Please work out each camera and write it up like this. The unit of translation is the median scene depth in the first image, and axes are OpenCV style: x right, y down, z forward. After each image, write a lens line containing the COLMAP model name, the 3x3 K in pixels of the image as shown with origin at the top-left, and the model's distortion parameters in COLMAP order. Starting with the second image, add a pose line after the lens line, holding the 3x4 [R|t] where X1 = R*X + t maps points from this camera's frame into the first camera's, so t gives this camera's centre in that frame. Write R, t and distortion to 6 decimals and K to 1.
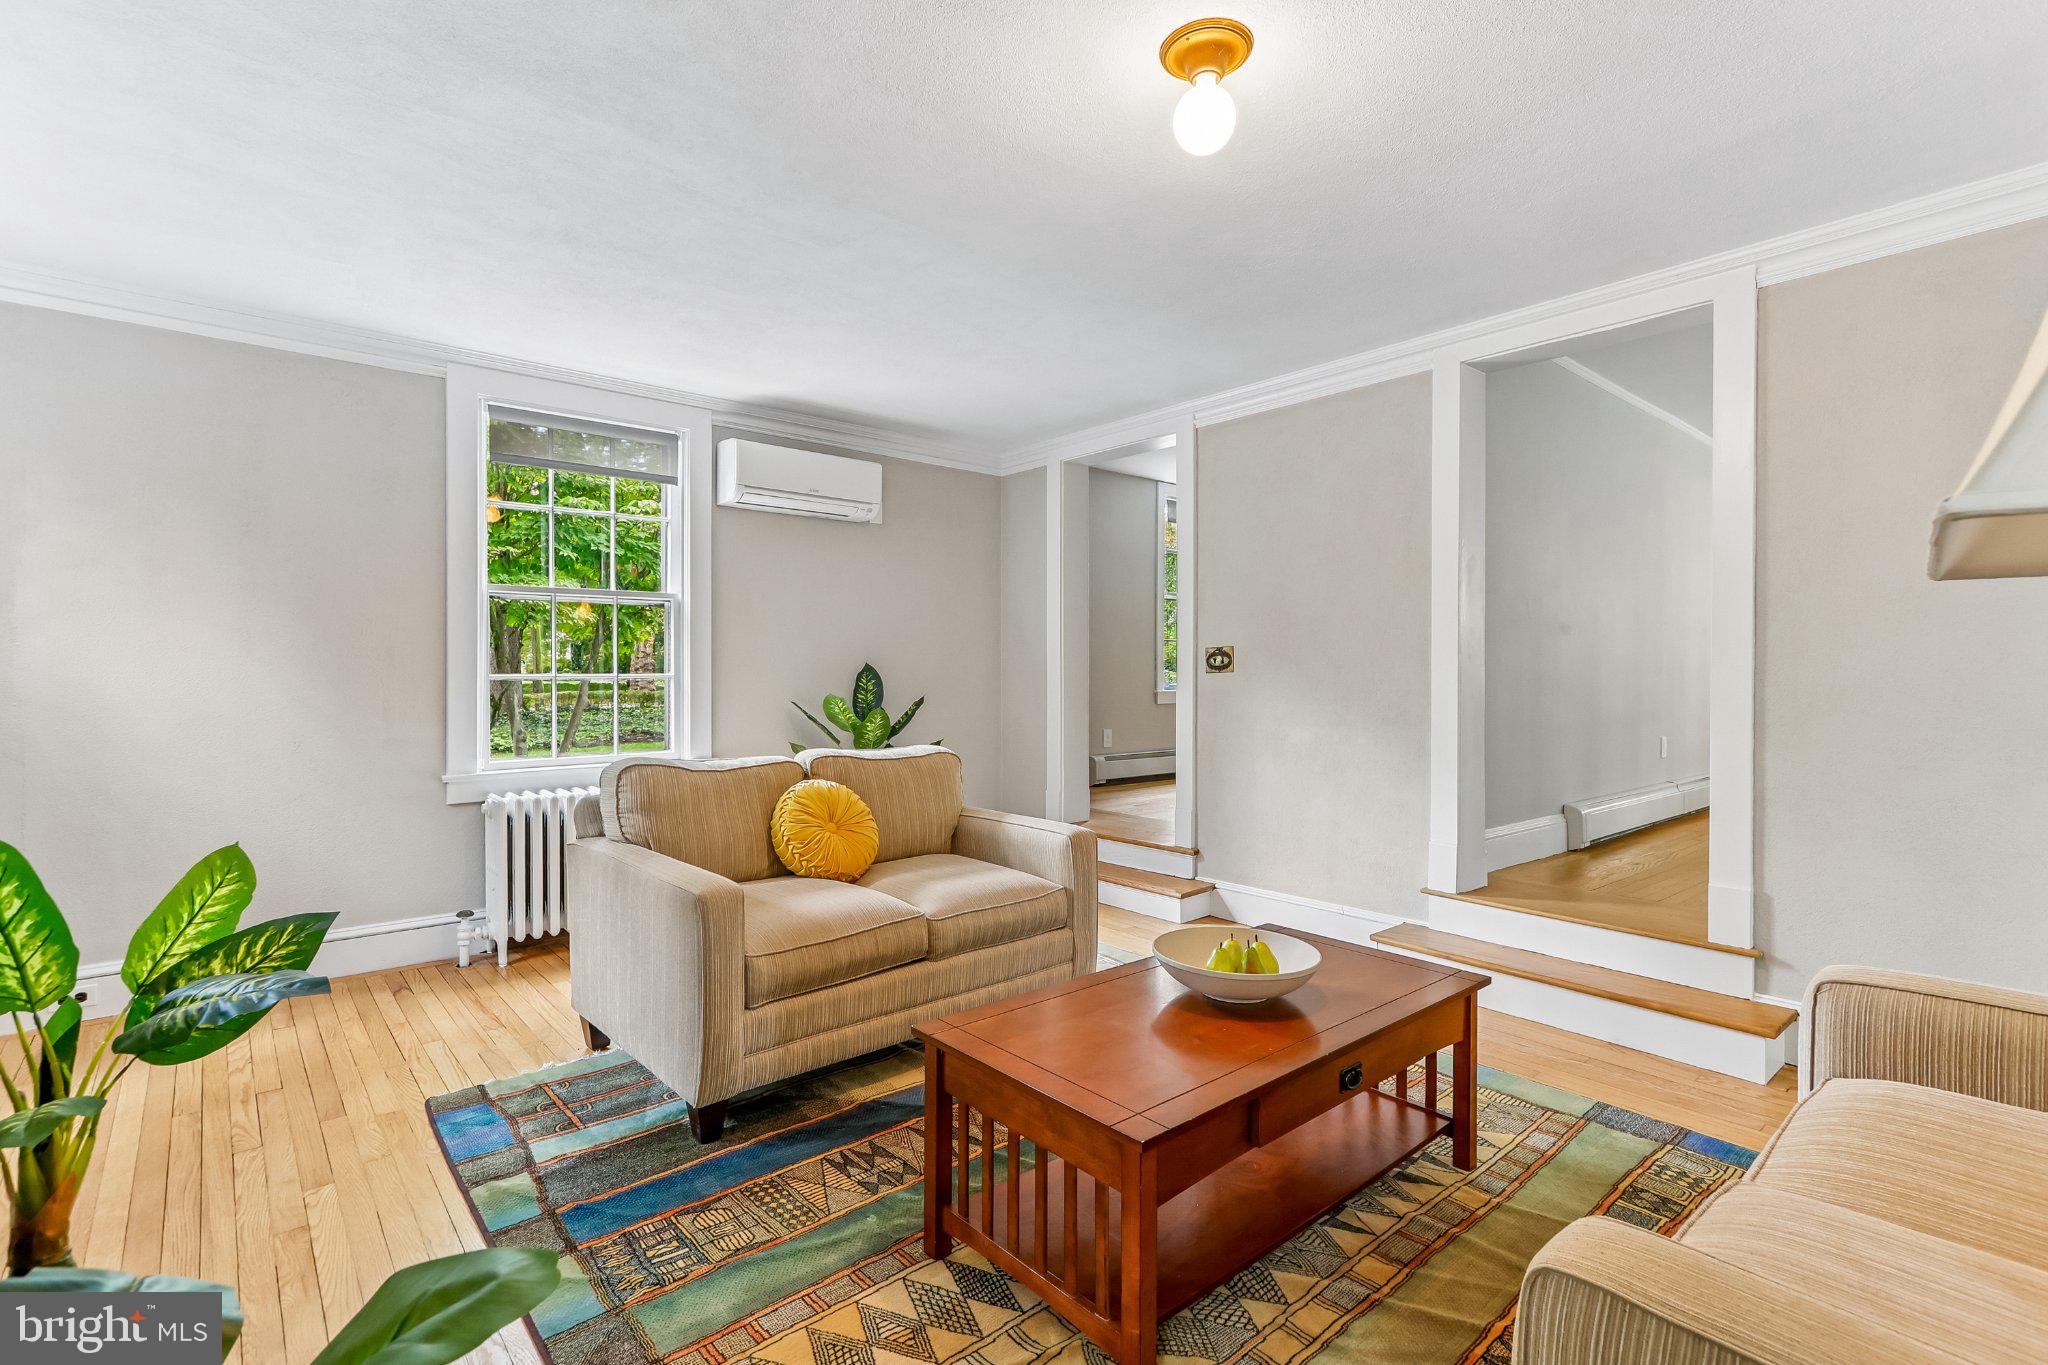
lens RADIAL K [[947.8, 0, 1016.0], [0, 947.8, 666.2], [0, 0, 1]] dist [-0.000490, 0.000496]
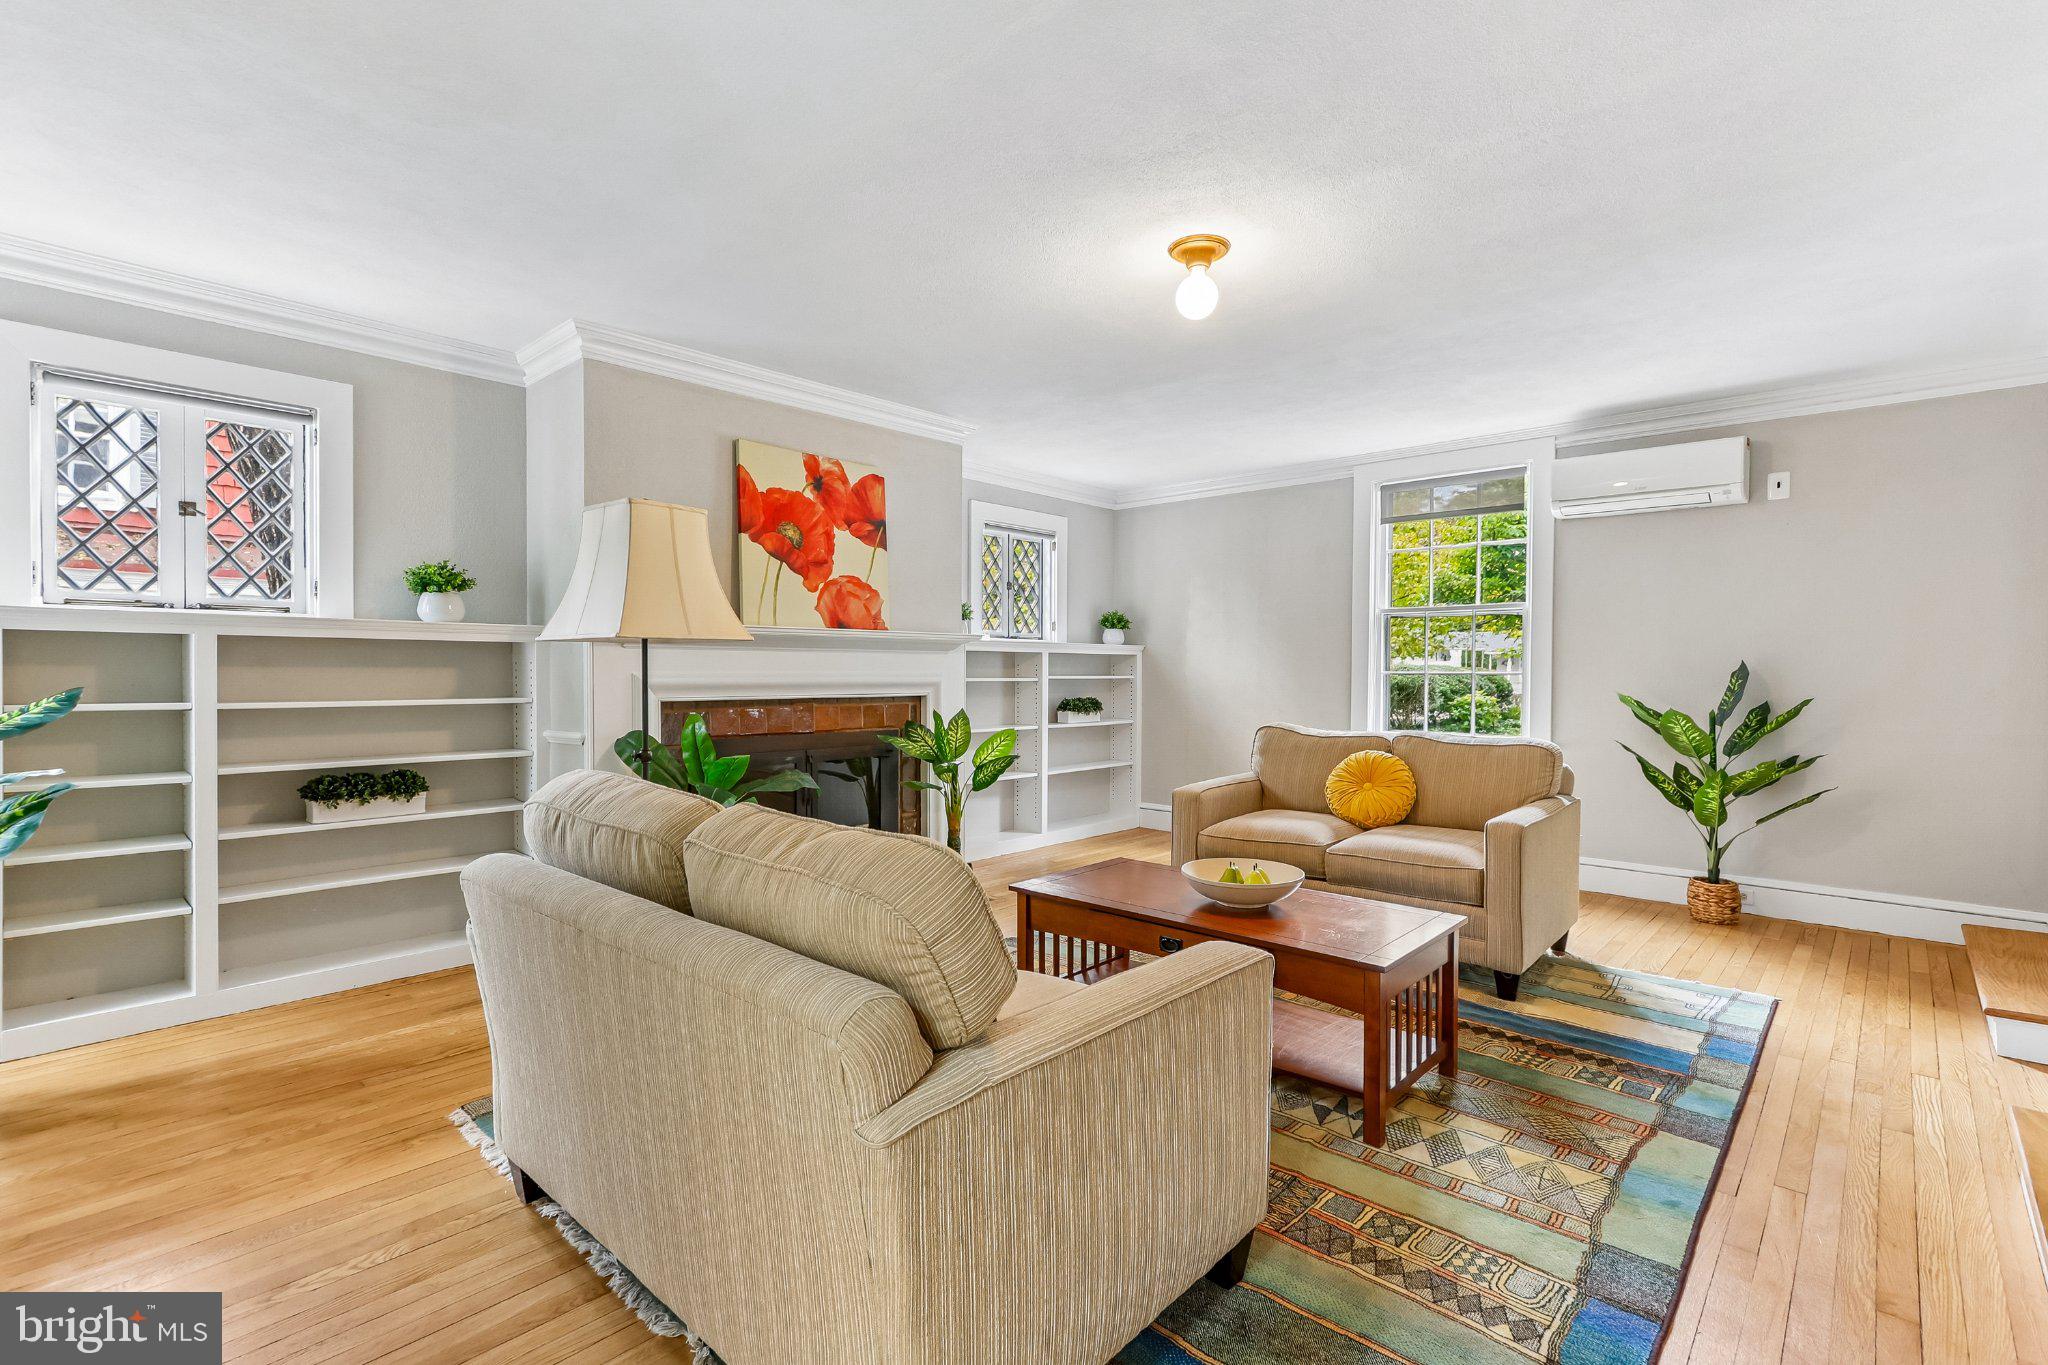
lens RADIAL K [[947.8, 0, 1016.0], [0, 947.8, 666.2], [0, 0, 1]] dist [-0.000490, 0.000496]
pose [[0.120504, -0.002215, -0.992710, 1.047020], [0.003243, 0.999993, -0.001838, 0.001647], [0.992708, -0.002998, 0.120510, 0.342956]]
